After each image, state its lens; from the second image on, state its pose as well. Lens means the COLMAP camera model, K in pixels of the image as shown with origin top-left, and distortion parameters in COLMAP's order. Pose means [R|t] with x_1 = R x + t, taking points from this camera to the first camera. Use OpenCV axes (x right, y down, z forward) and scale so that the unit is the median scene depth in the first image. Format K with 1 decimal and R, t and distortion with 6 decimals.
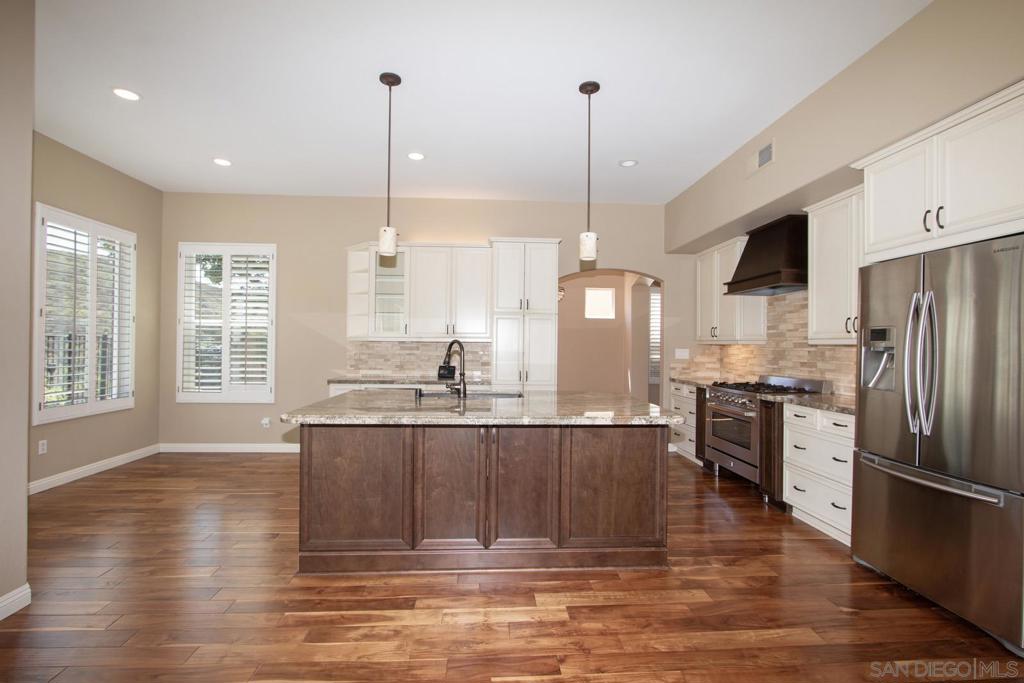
lens RADIAL K [[470.6, 0, 506.5], [0, 470.6, 341.2], [0, 0, 1]] dist [-0.015560, -0.000105]
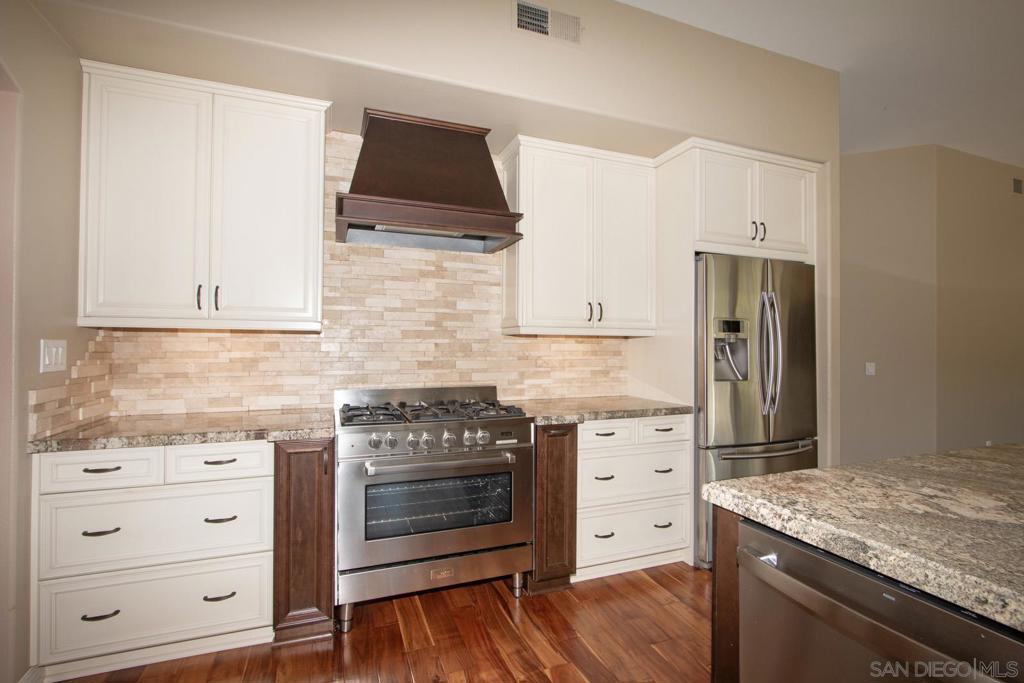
lens RADIAL K [[470.6, 0, 508.4], [0, 470.6, 341.6], [0, 0, 1]] dist [-0.015560, -0.000105]
pose [[-0.311039, -0.001505, 0.950396, -0.008745], [-0.015910, 0.999867, -0.003624, 0.017394], [-0.950264, -0.016248, -0.311021, 1.021026]]
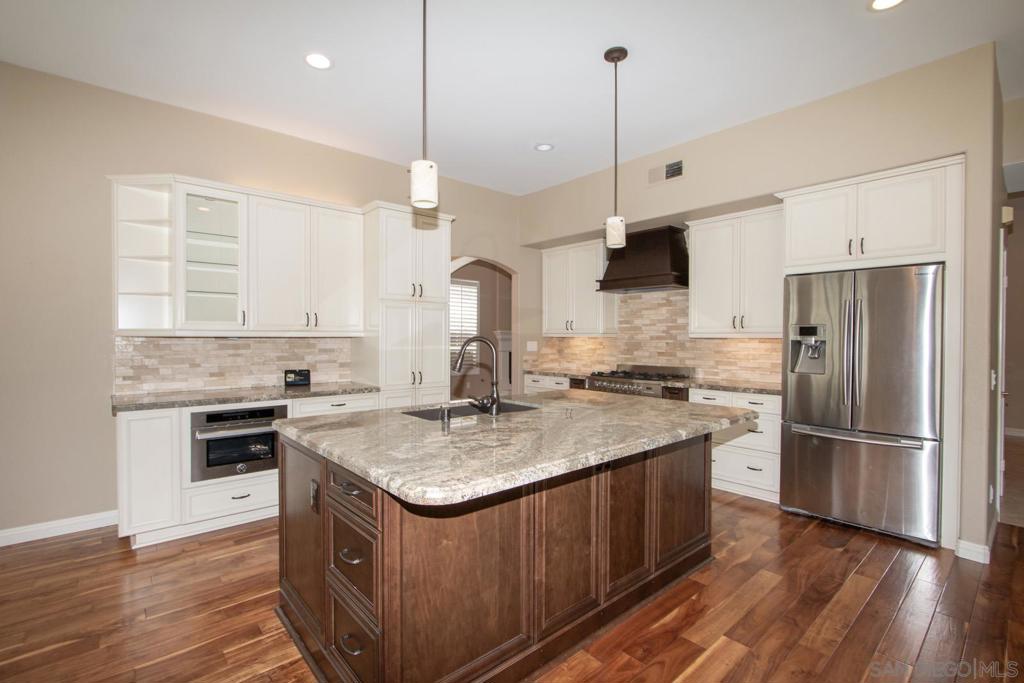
lens RADIAL K [[470.6, 0, 508.6], [0, 470.6, 340.7], [0, 0, 1]] dist [-0.015560, -0.000105]
pose [[0.787854, -0.013742, 0.615709, -0.374883], [0.000668, 0.999770, 0.021459, -0.009086], [-0.615862, -0.016495, 0.787682, 0.282372]]
